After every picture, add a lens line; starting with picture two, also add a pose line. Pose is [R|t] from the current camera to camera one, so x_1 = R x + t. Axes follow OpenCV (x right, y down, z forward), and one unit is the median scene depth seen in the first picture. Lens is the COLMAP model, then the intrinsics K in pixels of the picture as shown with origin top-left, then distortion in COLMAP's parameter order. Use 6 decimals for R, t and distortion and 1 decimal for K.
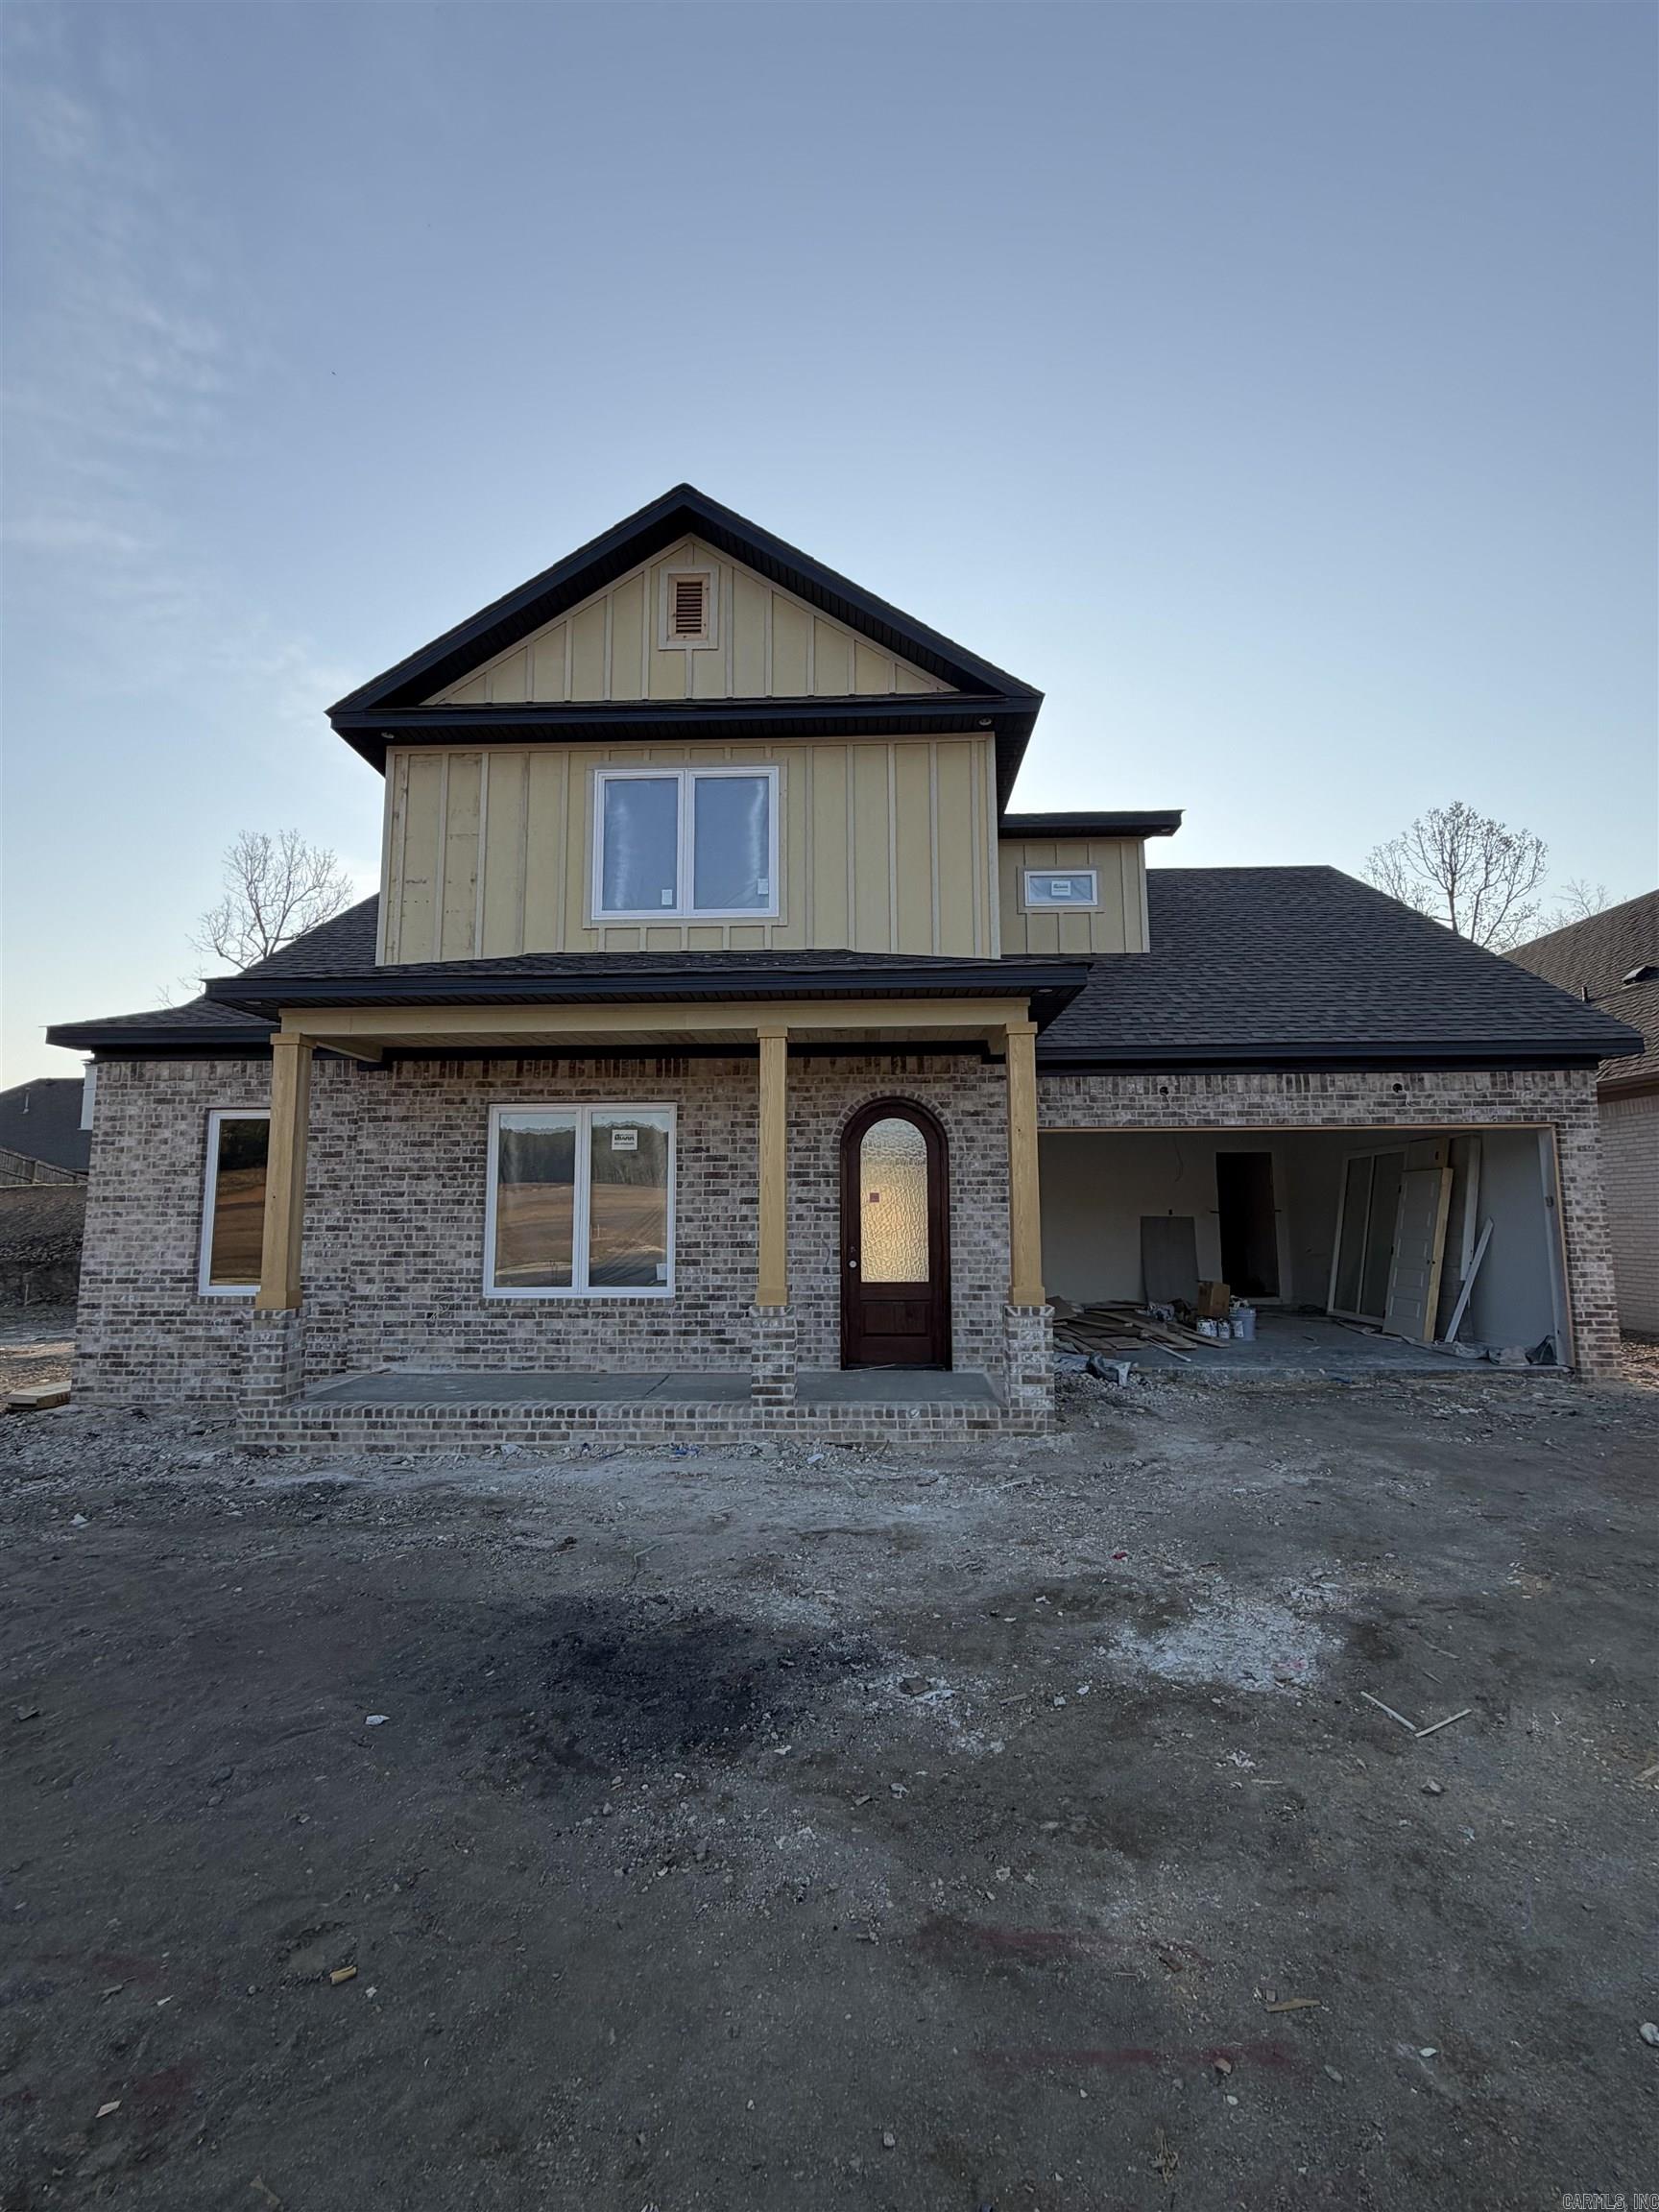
lens RADIAL K [[971.8, 0, 827.8], [0, 971.8, 1105.9], [0, 0, 1]] dist [-0.000075, -0.000014]
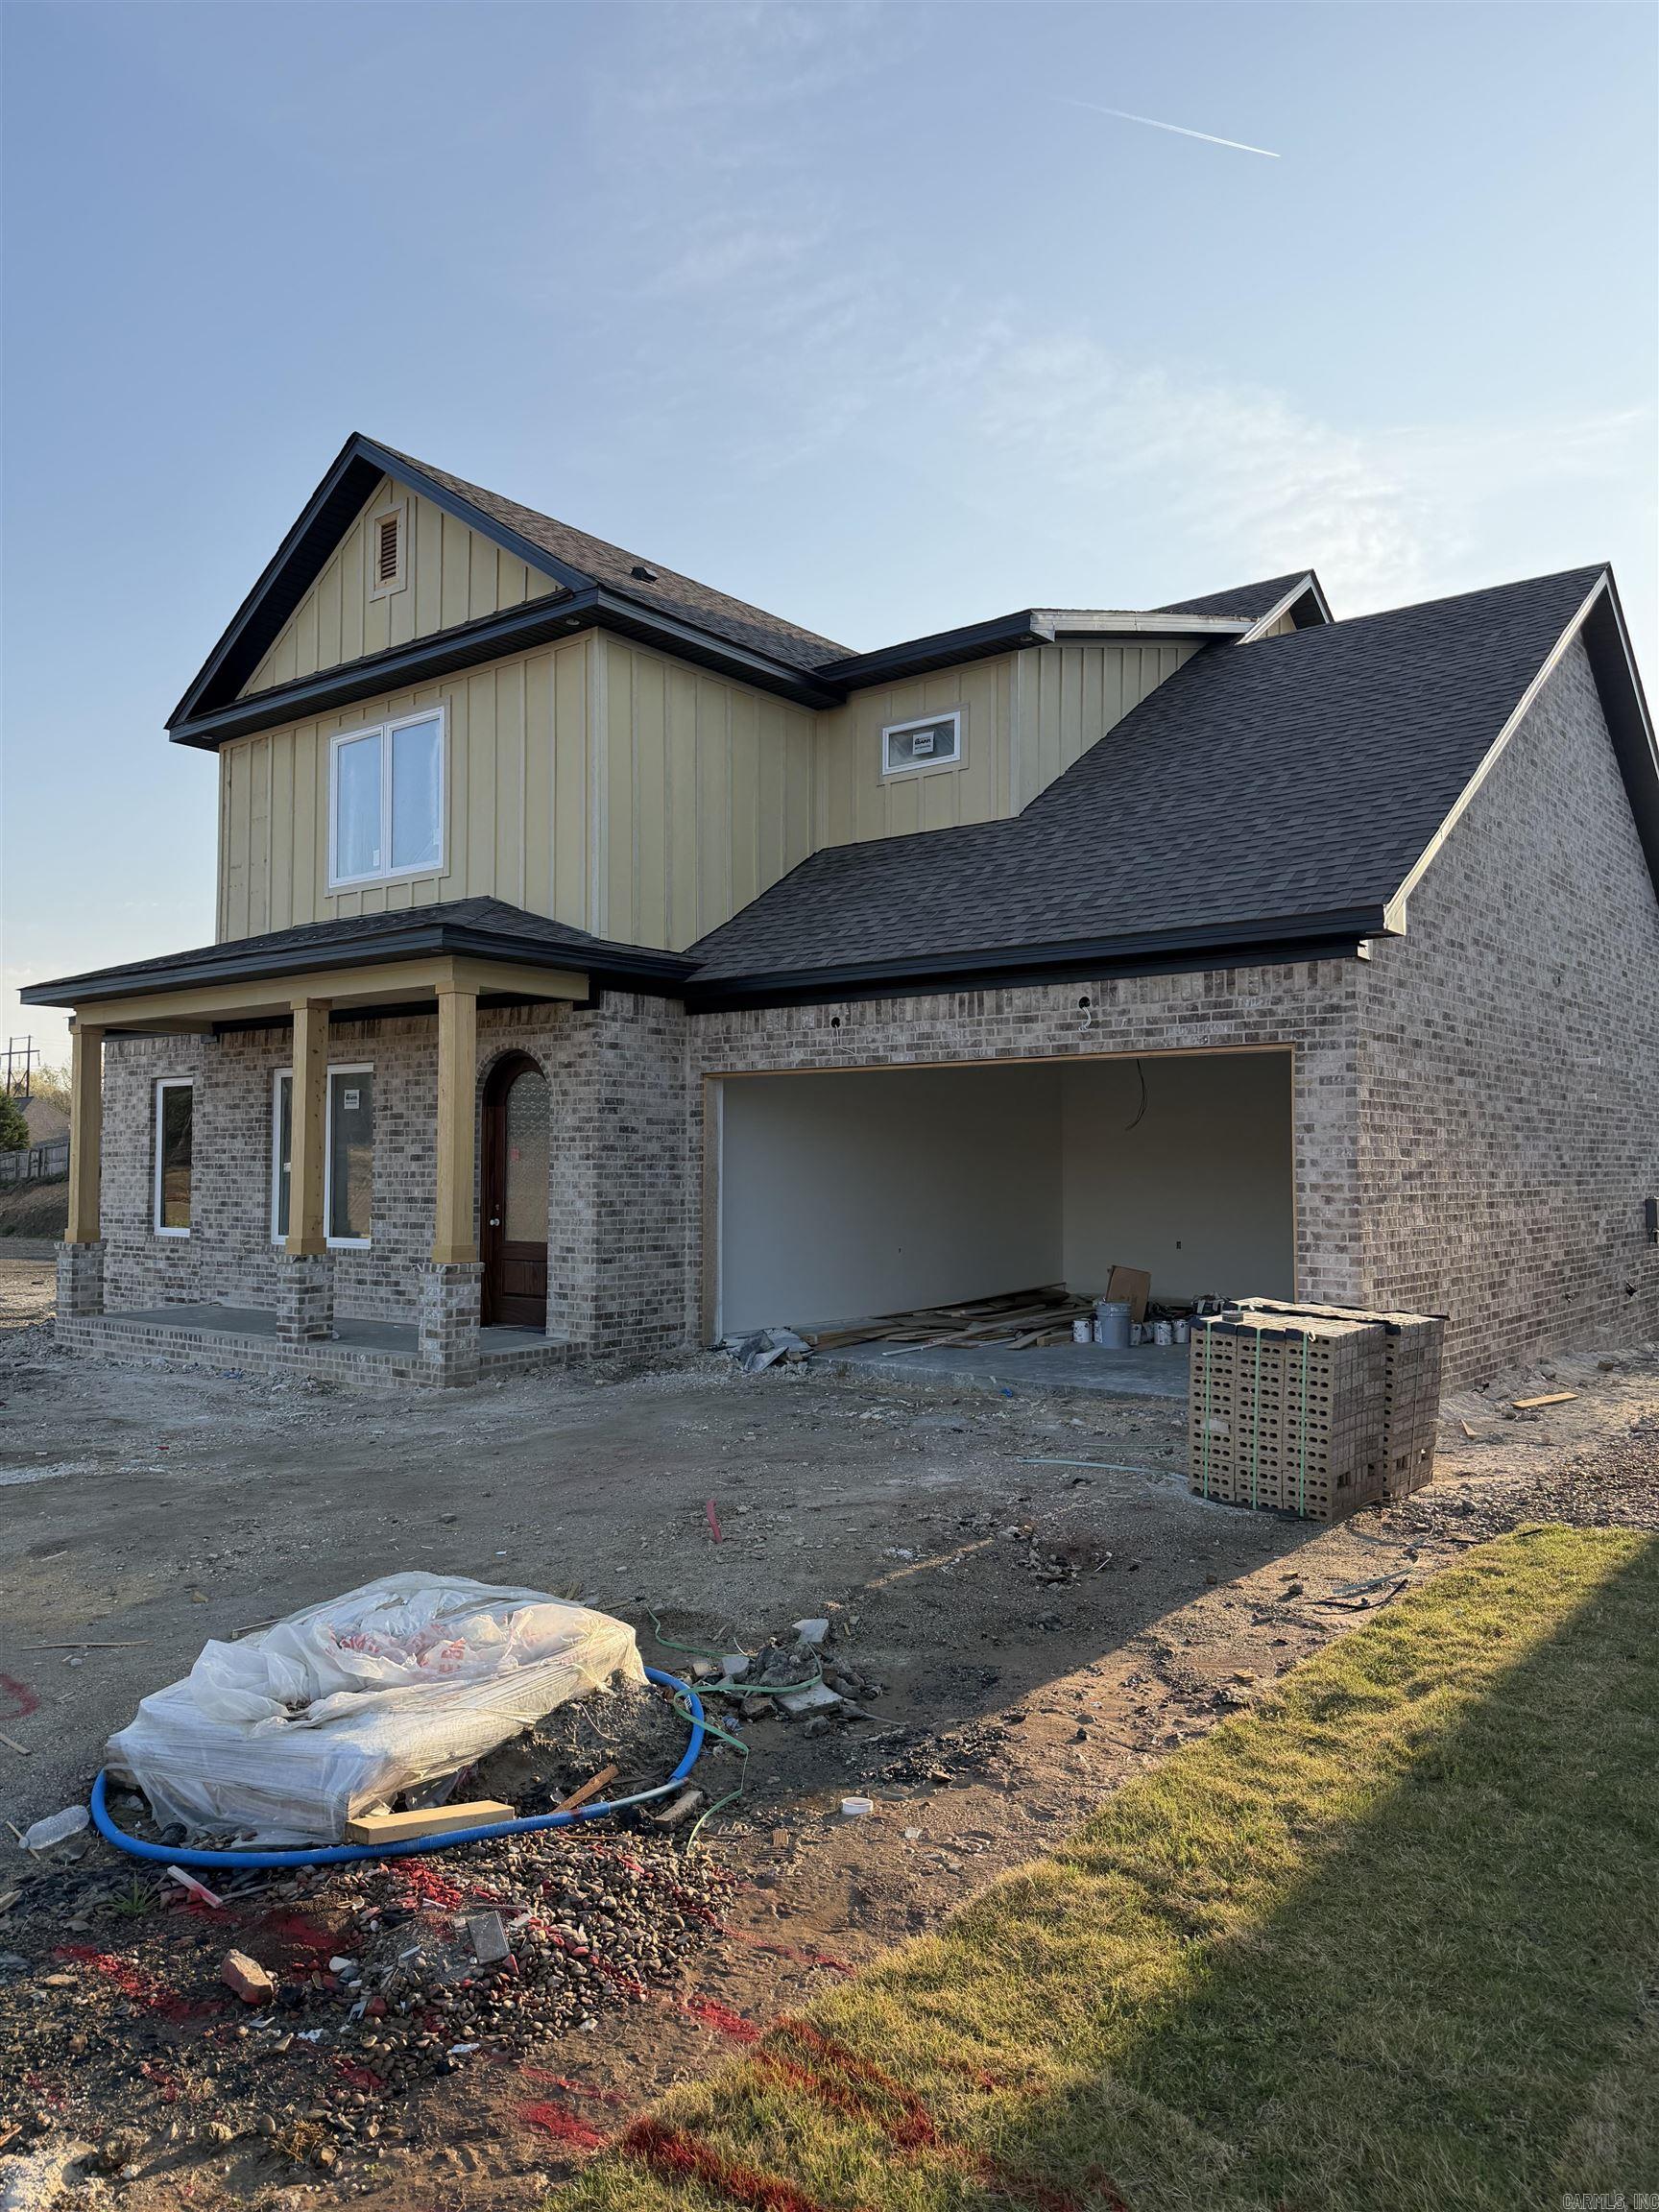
lens RADIAL K [[1527.0, 0, 840.8], [0, 1527.0, 1102.8], [0, 0, 1]] dist [0.160634, -0.313616]
pose [[0.804693, -0.018122, -0.593414, 1.185568], [0.061072, 0.996758, 0.052377, -0.016349], [0.590541, -0.078389, 0.803191, -0.029175]]
